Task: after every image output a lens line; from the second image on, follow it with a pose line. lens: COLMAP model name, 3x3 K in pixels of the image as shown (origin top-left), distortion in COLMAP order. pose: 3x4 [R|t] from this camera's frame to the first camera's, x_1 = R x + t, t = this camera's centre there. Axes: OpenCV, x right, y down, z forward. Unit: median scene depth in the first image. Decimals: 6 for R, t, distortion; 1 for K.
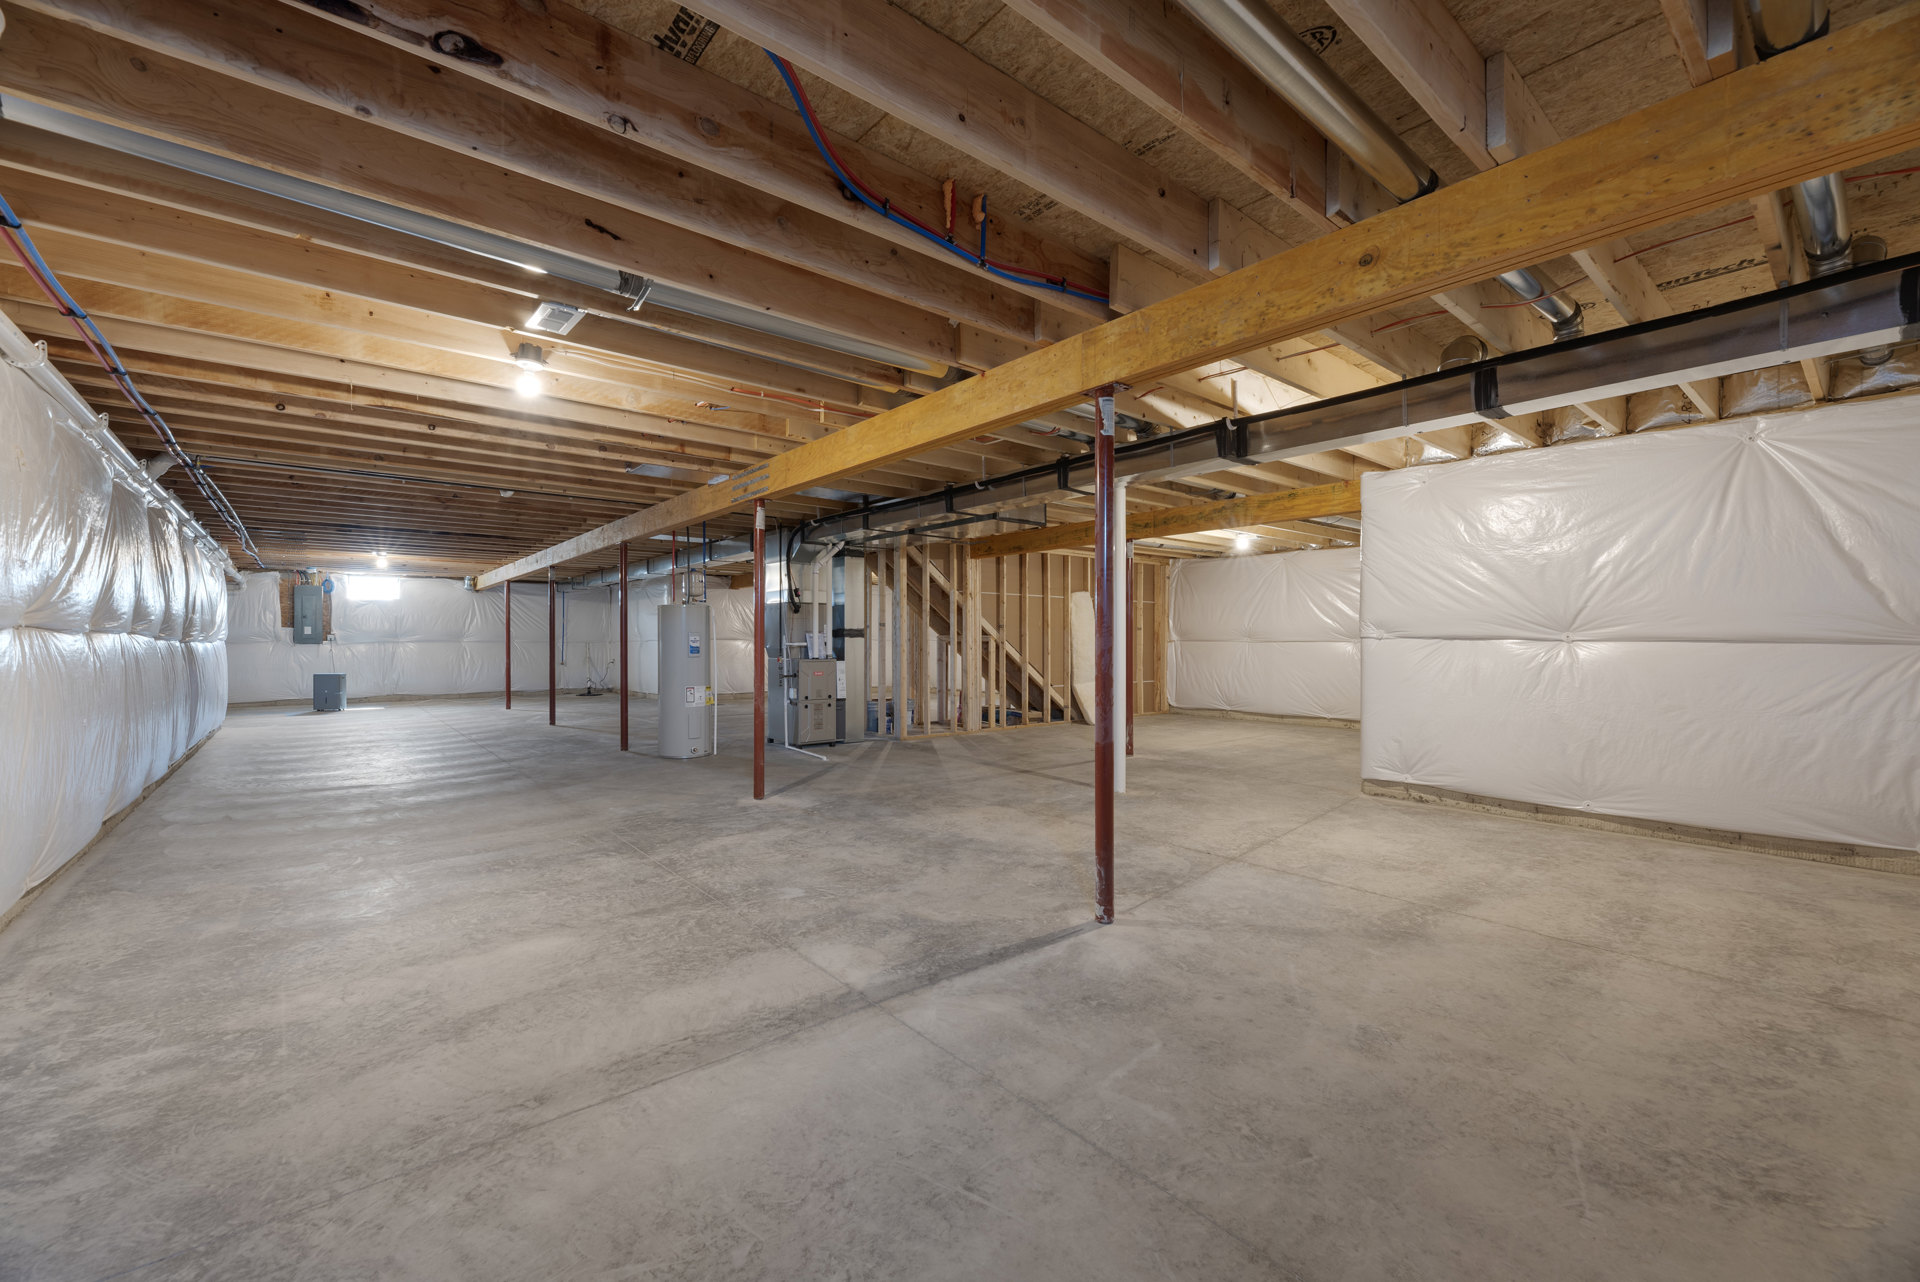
lens RADIAL K [[777.1, 0, 955.0], [0, 777.1, 642.5], [0, 0, 1]] dist [0.000693, -0.000634]
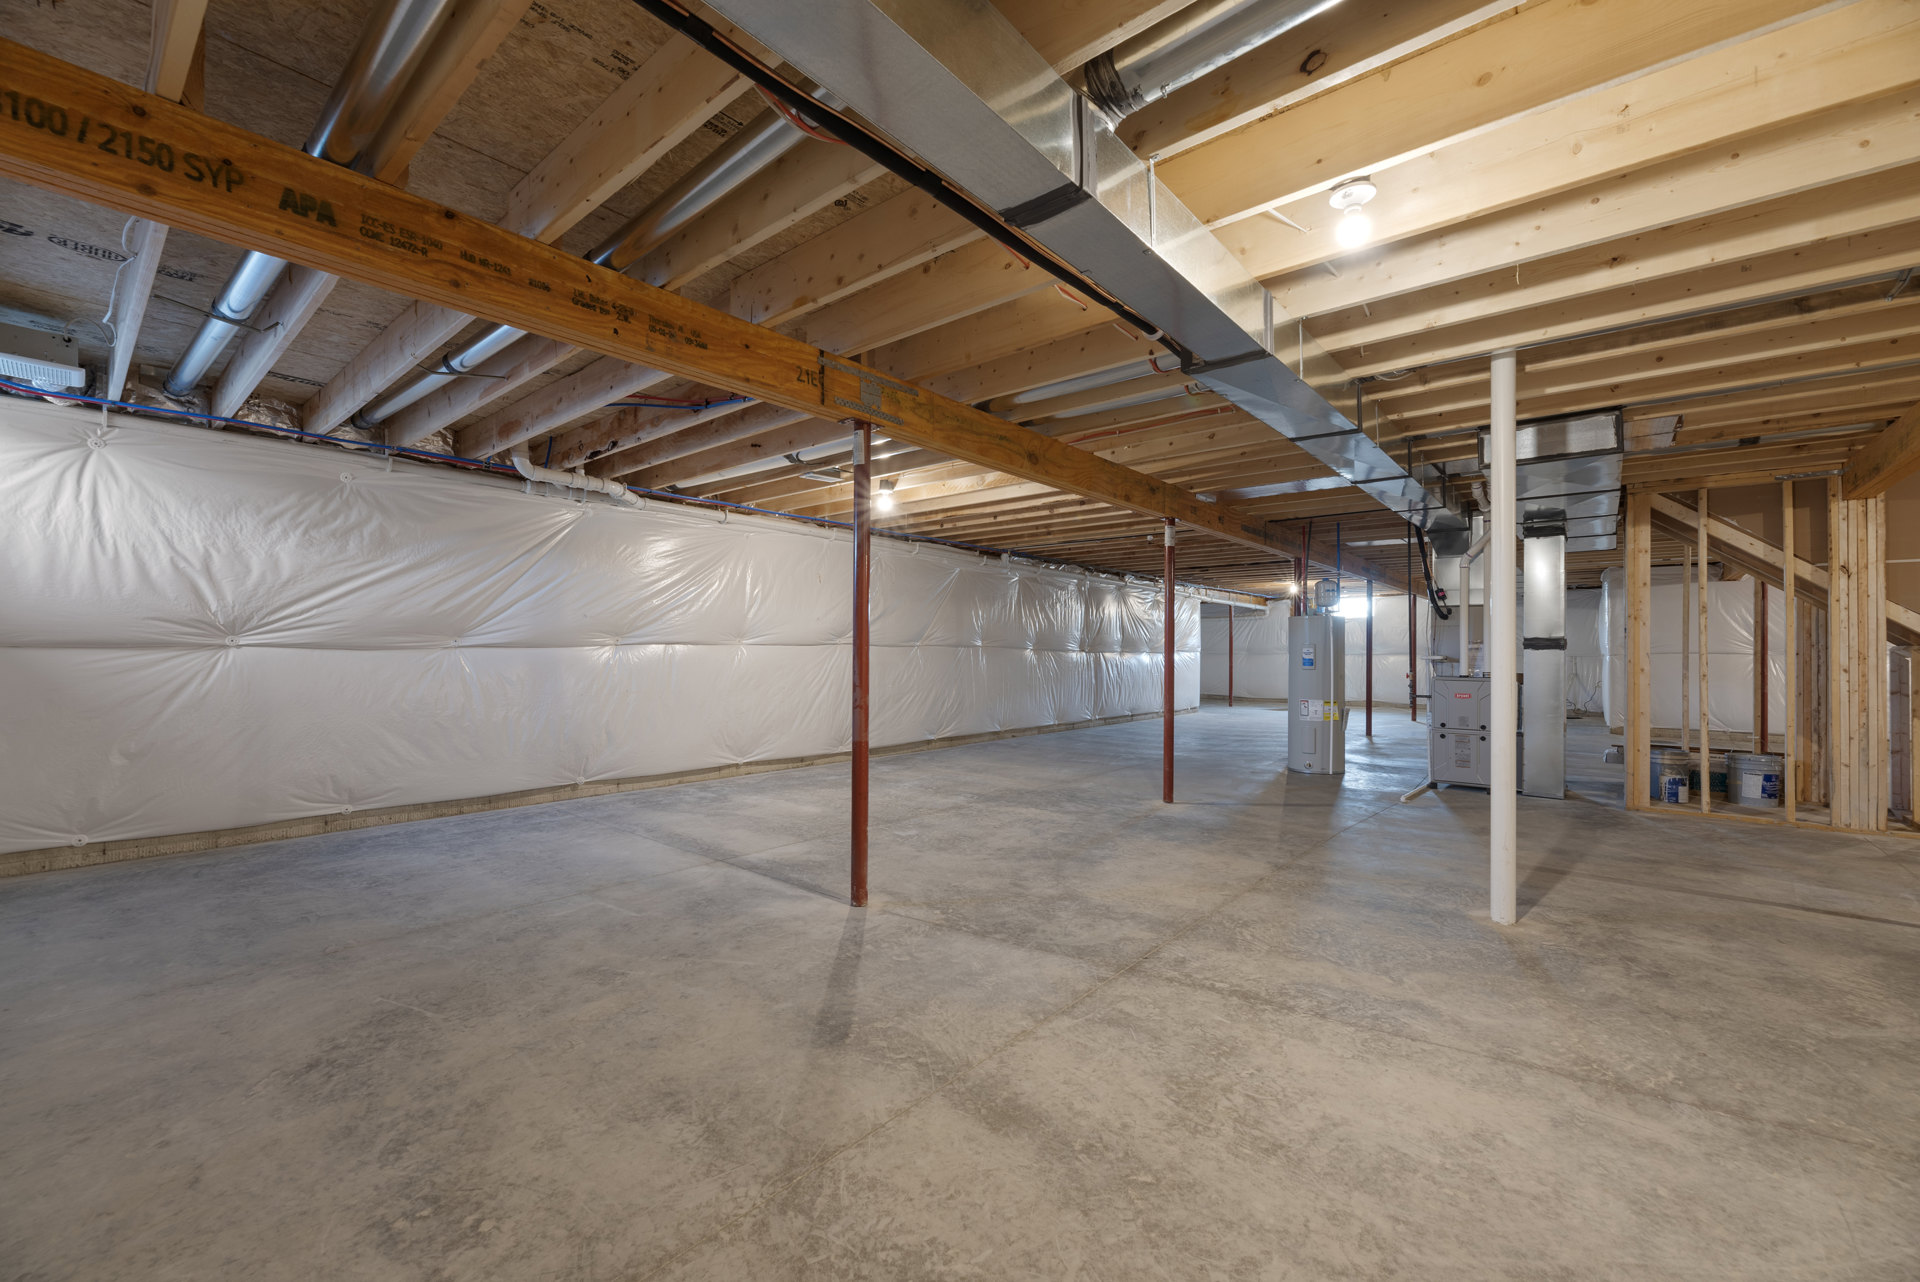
lens RADIAL K [[777.1, 0, 955.0], [0, 777.1, 642.5], [0, 0, 1]] dist [0.000693, -0.000634]
pose [[0.169197, -0.009655, -0.985535, 1.256318], [-0.008335, 0.999902, -0.011227, -0.001512], [0.985547, 0.010114, 0.169100, 0.909027]]
